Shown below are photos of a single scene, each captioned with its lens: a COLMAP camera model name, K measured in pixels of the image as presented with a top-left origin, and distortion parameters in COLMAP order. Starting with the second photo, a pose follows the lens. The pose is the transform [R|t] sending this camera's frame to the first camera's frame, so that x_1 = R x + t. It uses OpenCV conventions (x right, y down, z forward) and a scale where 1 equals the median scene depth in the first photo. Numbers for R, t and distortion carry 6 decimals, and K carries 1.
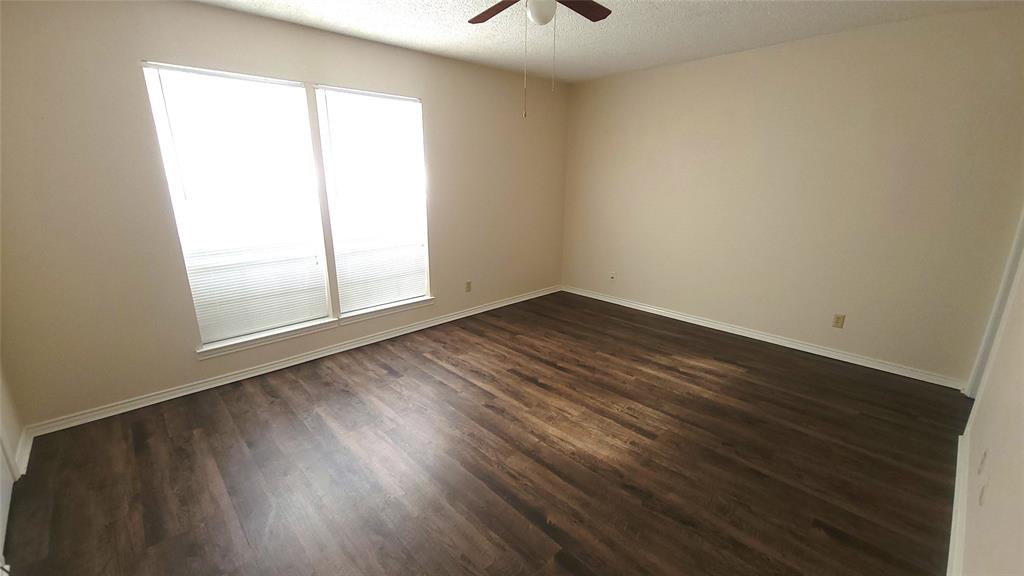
lens RADIAL K [[417.3, 0, 509.0], [0, 417.3, 292.8], [0, 0, 1]] dist [-0.001110, 0.000071]
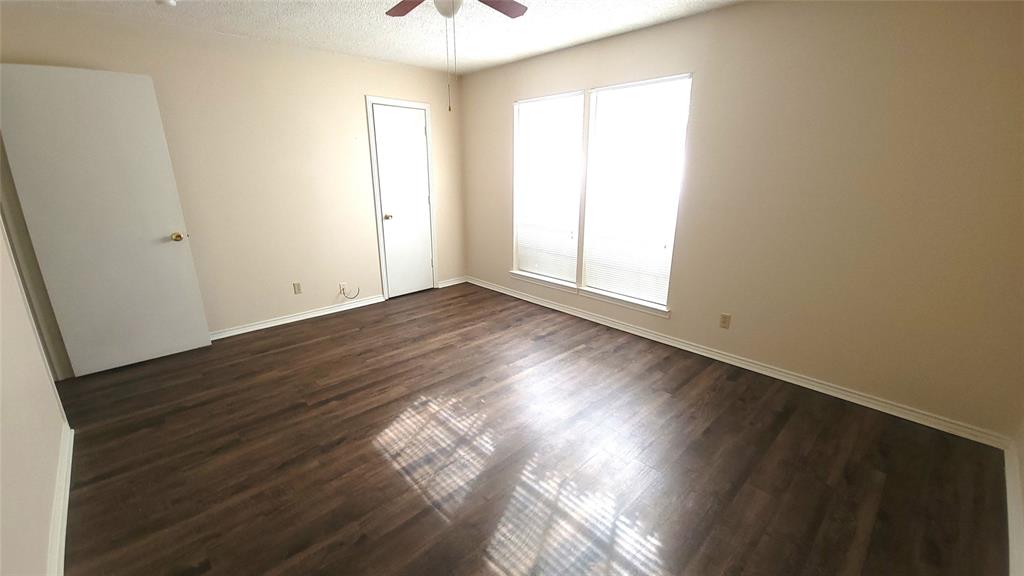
lens RADIAL K [[417.3, 0, 509.0], [0, 417.3, 292.8], [0, 0, 1]] dist [-0.001110, 0.000071]
pose [[0.001770, 0.288695, -0.957419, 0.851198], [-0.270103, 0.921973, 0.277508, -0.235020], [0.962830, 0.258111, 0.079610, 0.841337]]
